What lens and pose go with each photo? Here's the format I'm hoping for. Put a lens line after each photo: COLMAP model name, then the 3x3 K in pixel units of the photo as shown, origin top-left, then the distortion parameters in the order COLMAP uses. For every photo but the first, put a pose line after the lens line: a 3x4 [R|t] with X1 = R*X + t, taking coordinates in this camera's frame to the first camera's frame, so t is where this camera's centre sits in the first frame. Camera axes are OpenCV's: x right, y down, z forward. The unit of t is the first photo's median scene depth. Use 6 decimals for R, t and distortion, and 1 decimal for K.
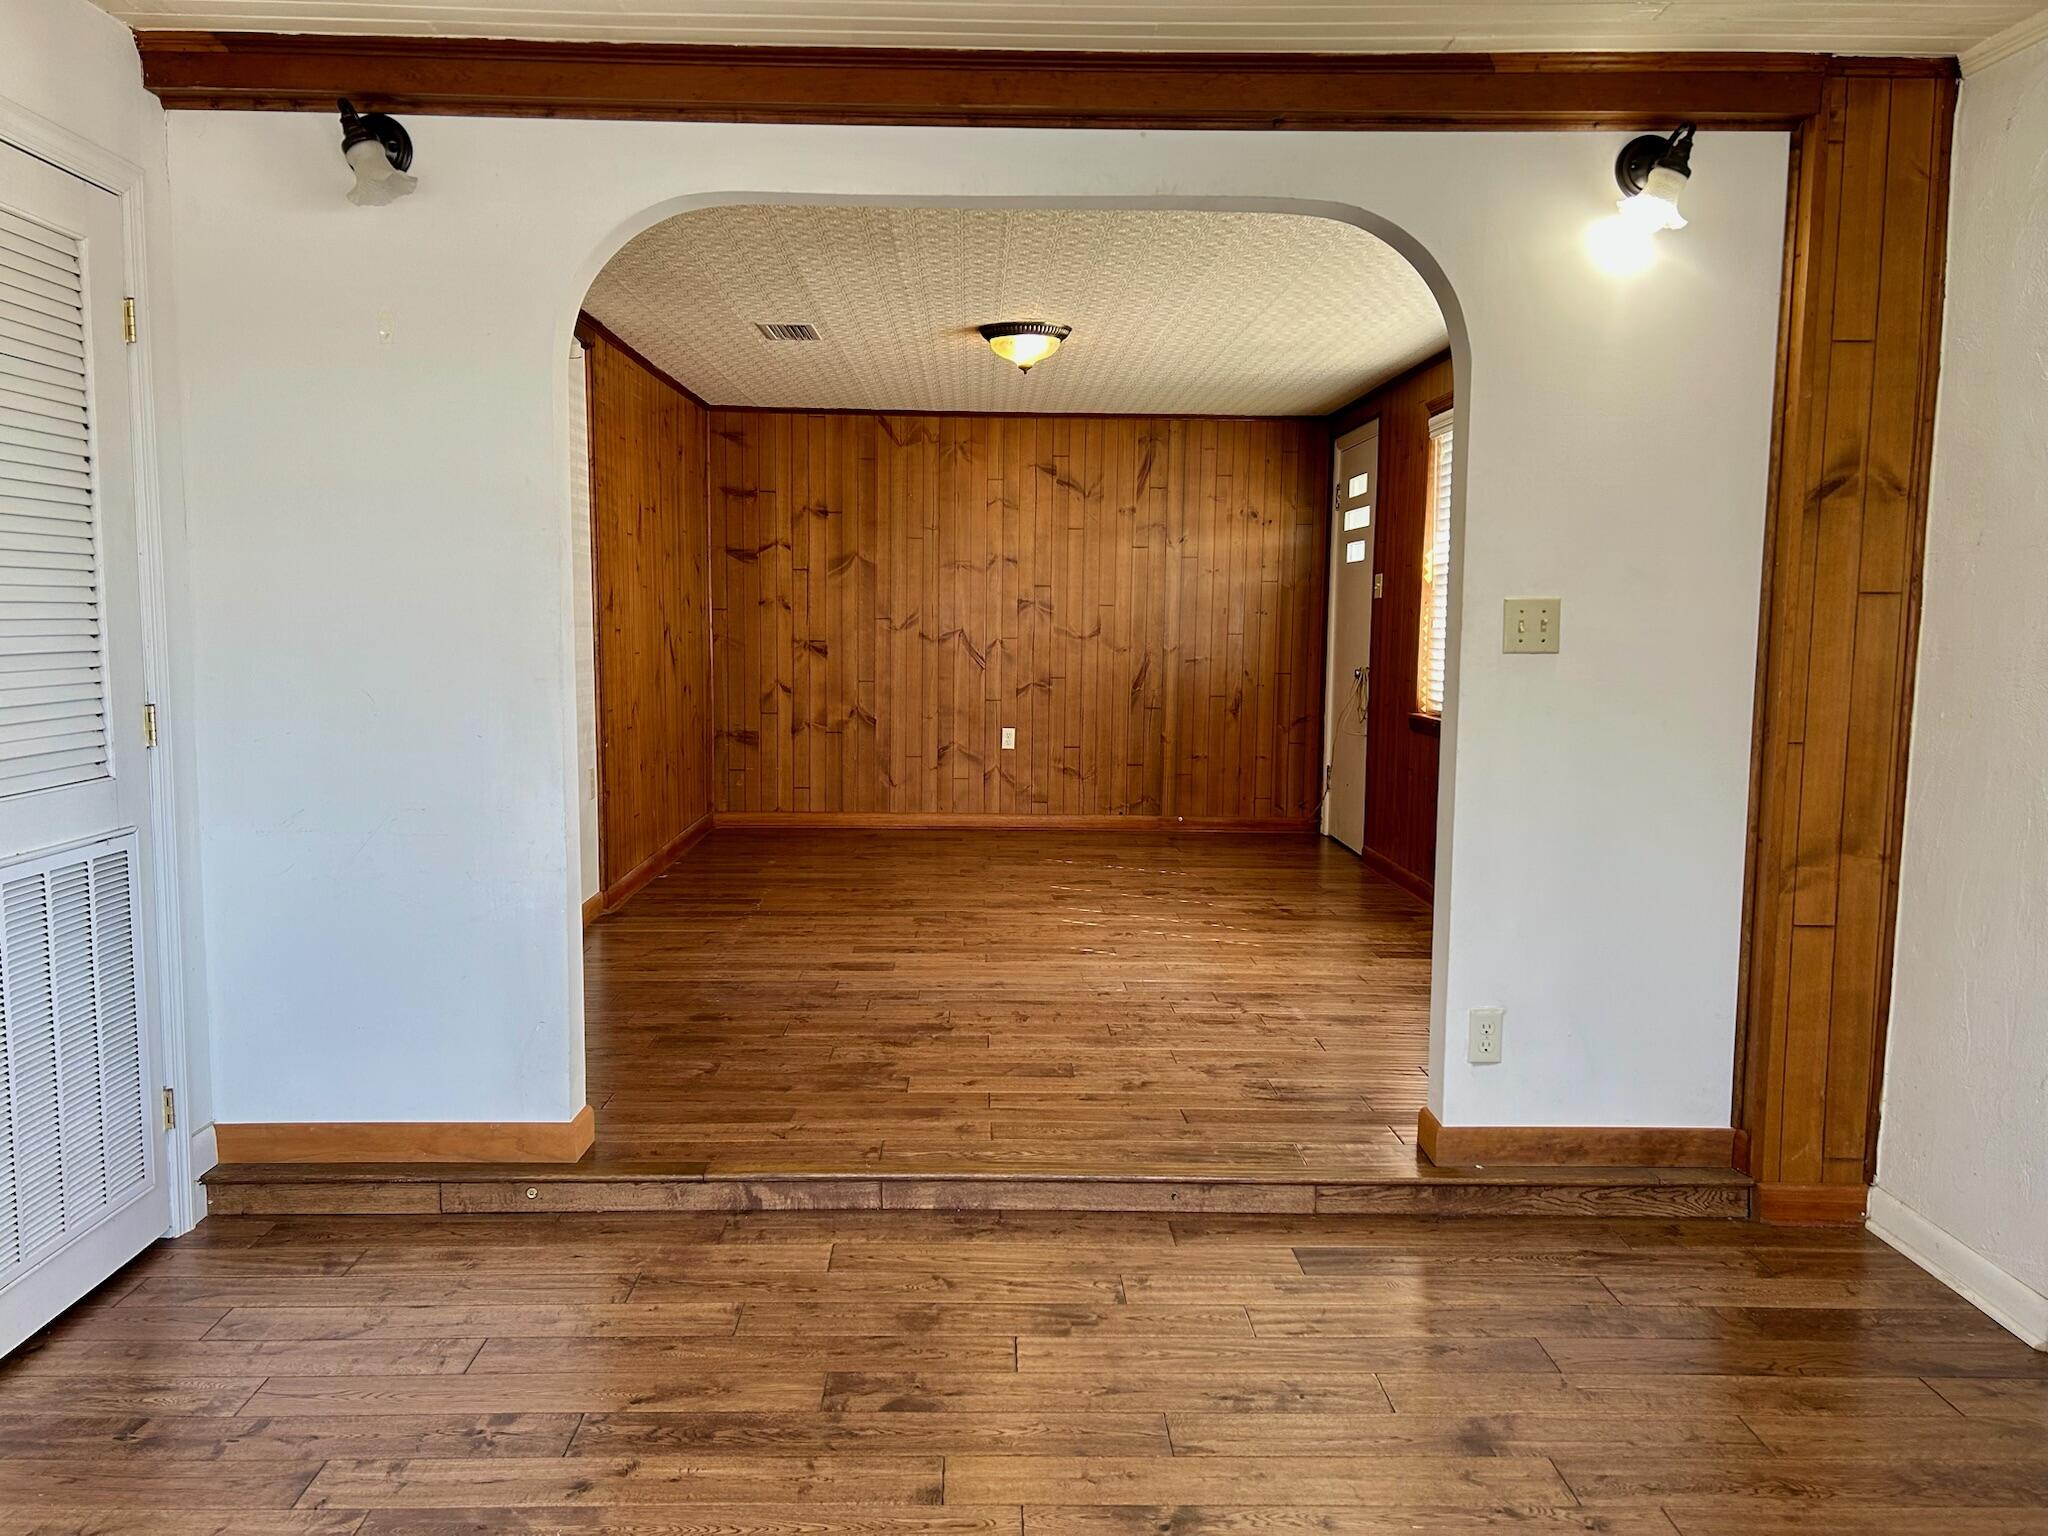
lens RADIAL K [[1527.1, 0, 1009.1], [0, 1527.1, 777.6], [0, 0, 1]] dist [0.057941, -0.062934]
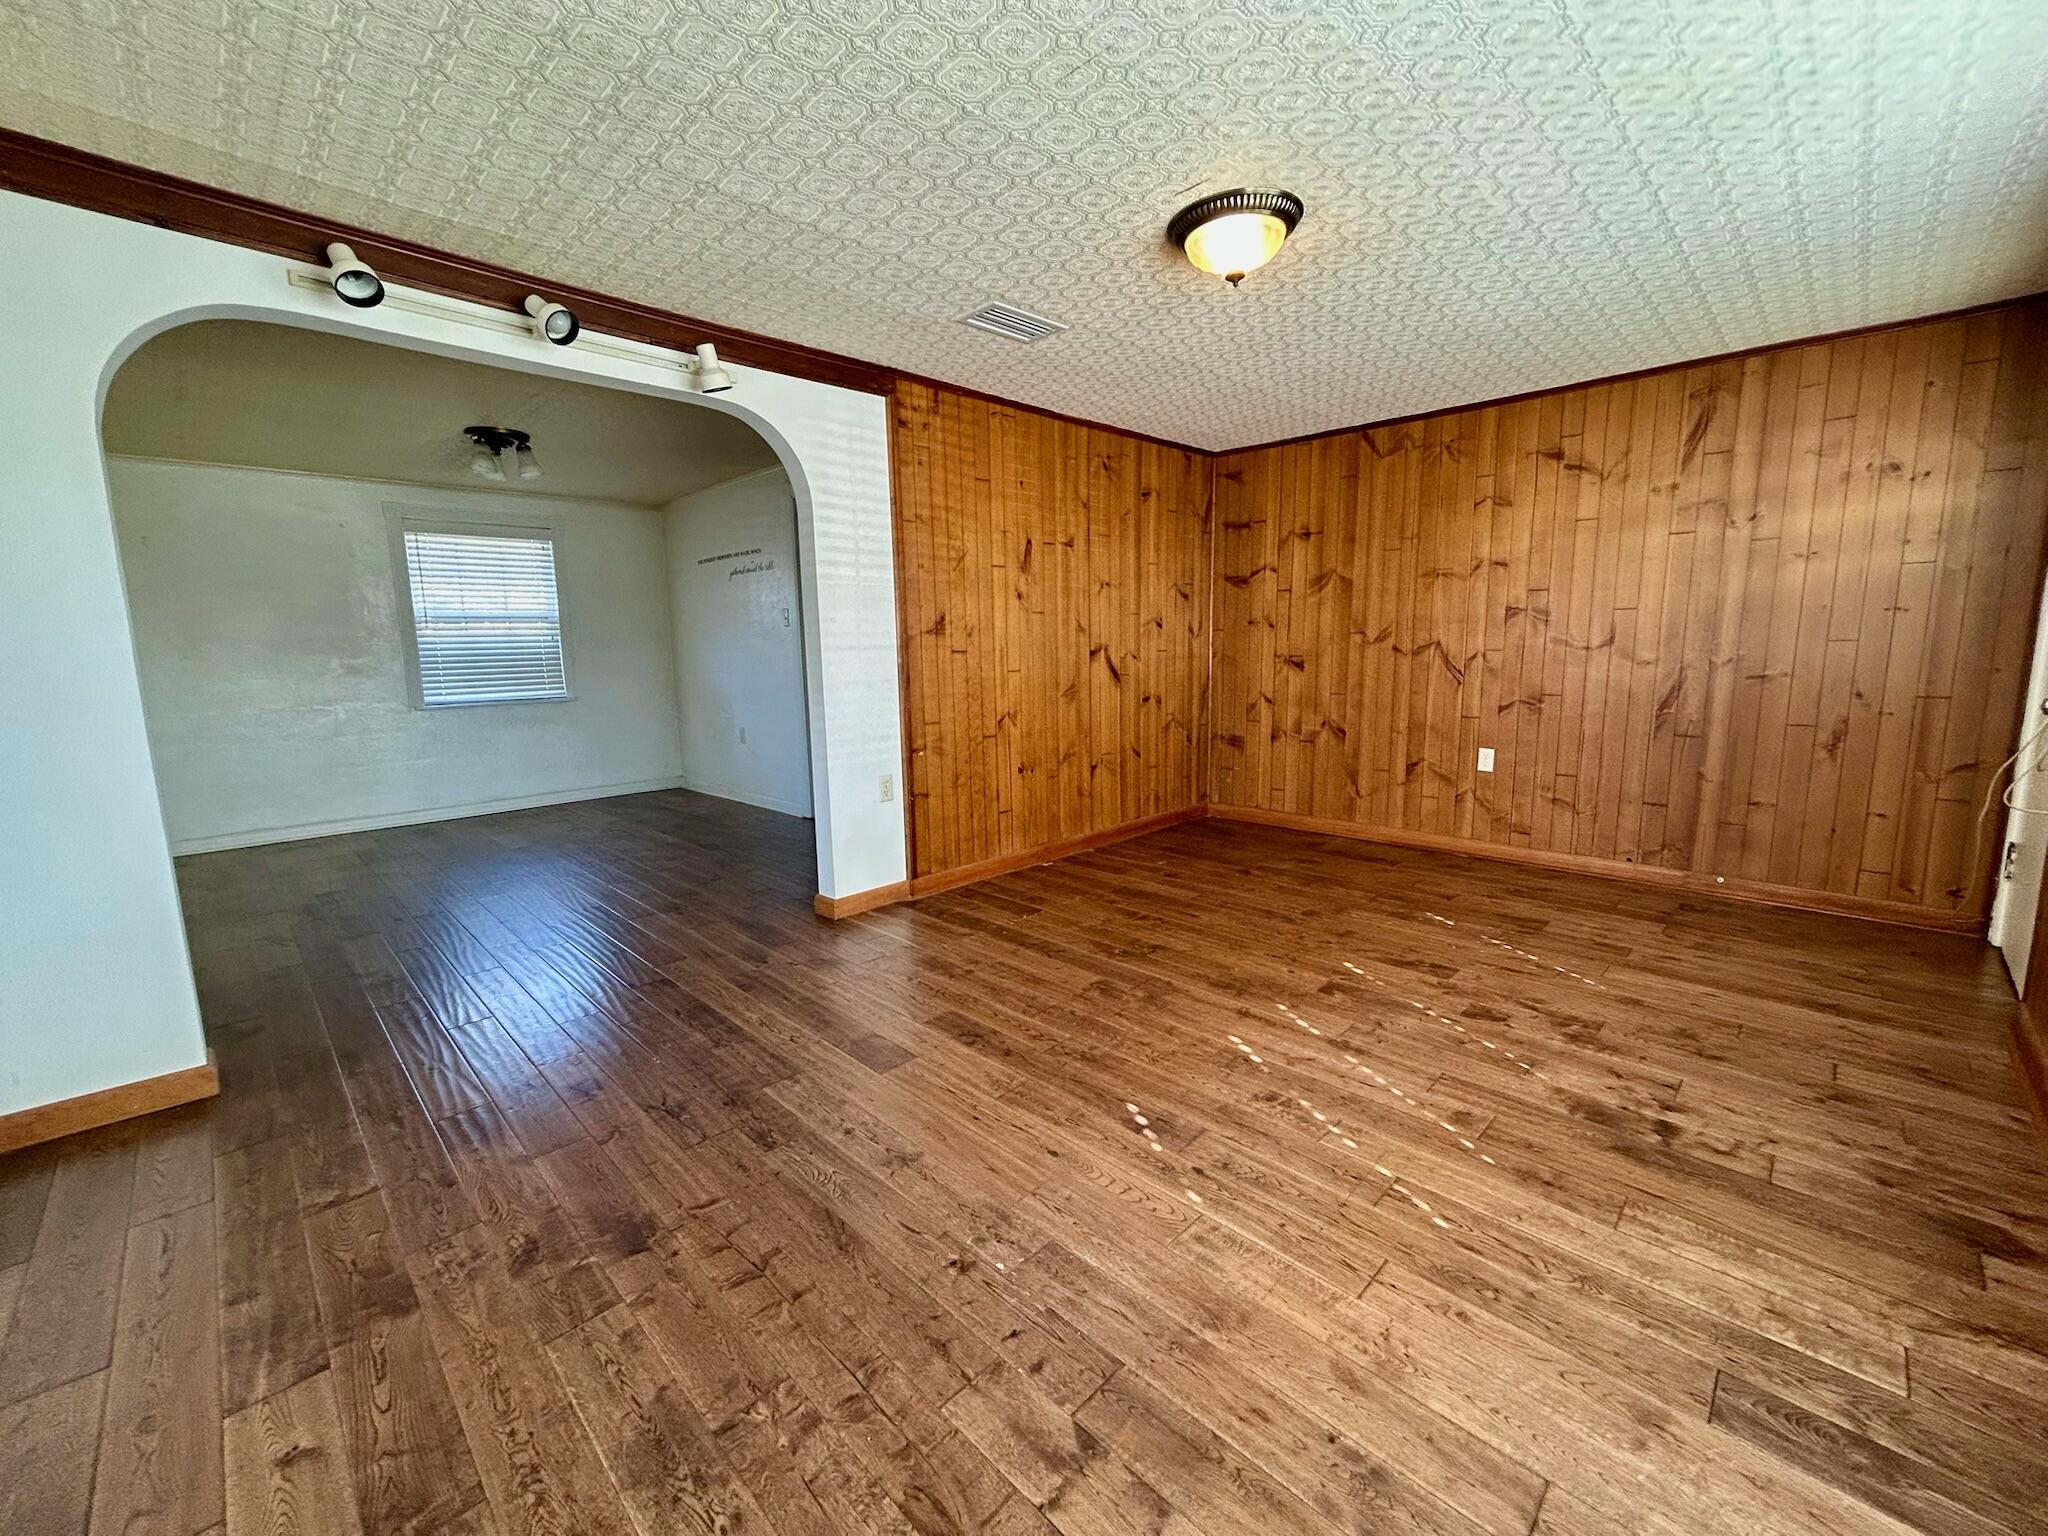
lens RADIAL K [[822.9, 0, 1023.5], [0, 822.9, 762.7], [0, 0, 1]] dist [-0.005177, 0.001051]
pose [[0.690601, 0.082892, -0.718470, 0.166292], [-0.053206, 0.996541, 0.063832, -0.041450], [0.721276, -0.005856, 0.692623, 0.462067]]
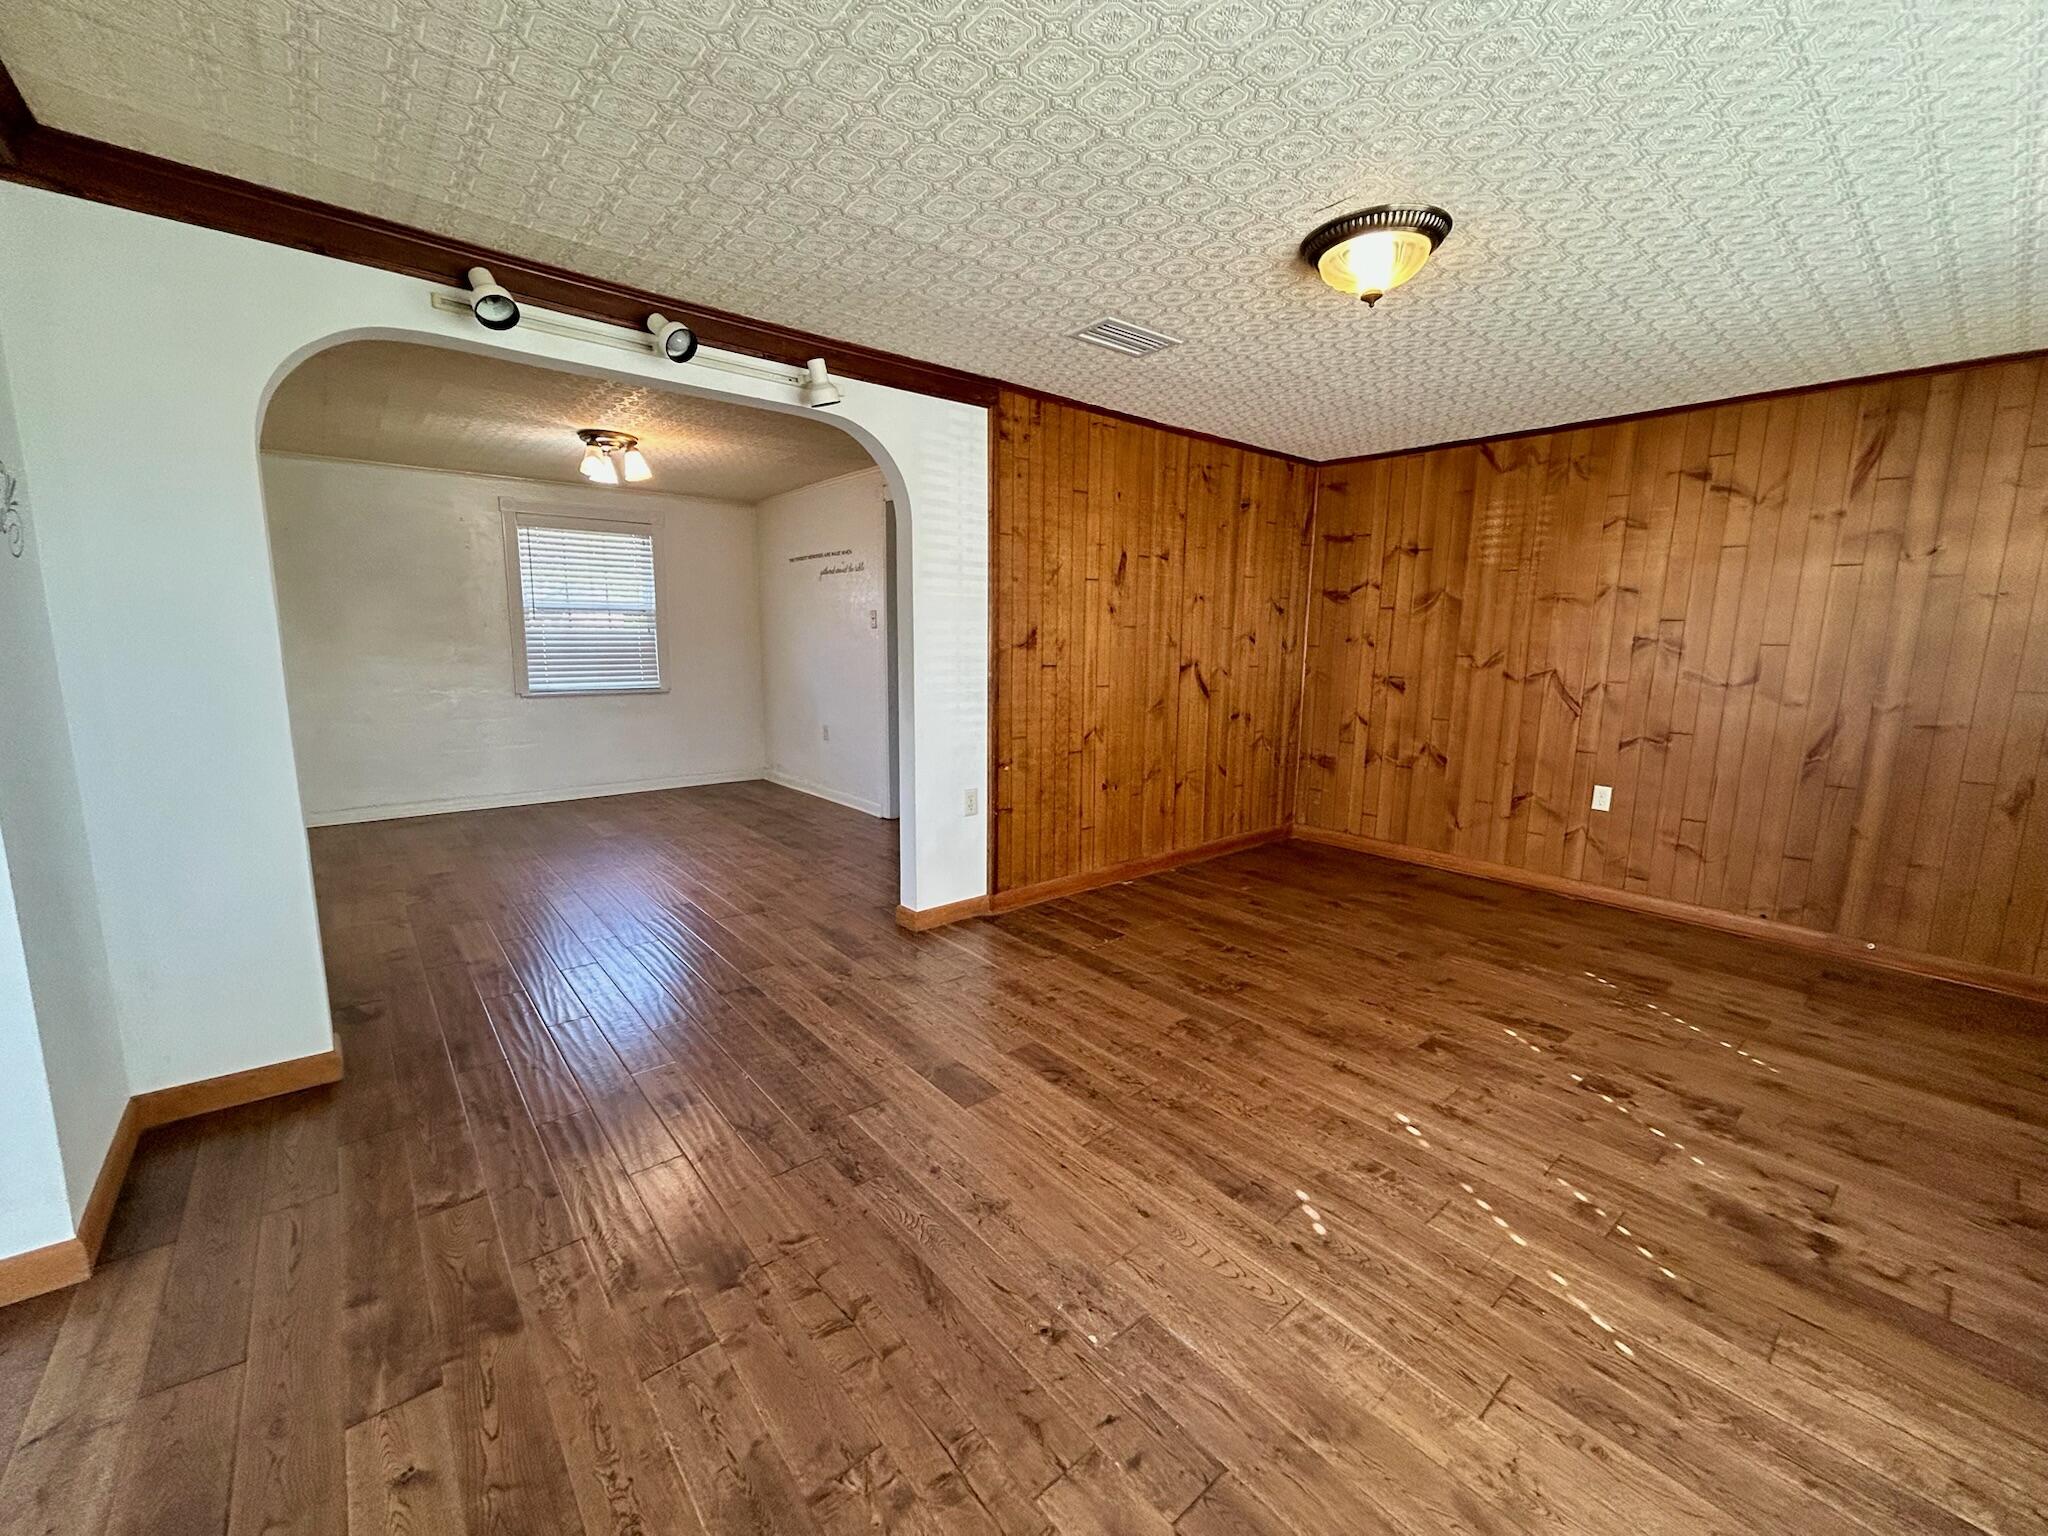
lens RADIAL K [[822.9, 0, 1023.4], [0, 822.9, 762.4], [0, 0, 1]] dist [-0.005177, 0.001051]
pose [[0.626109, 0.119117, -0.770584, 0.152956], [-0.090791, 0.992677, 0.079680, -0.054112], [0.774432, 0.020074, 0.632339, 0.458267]]
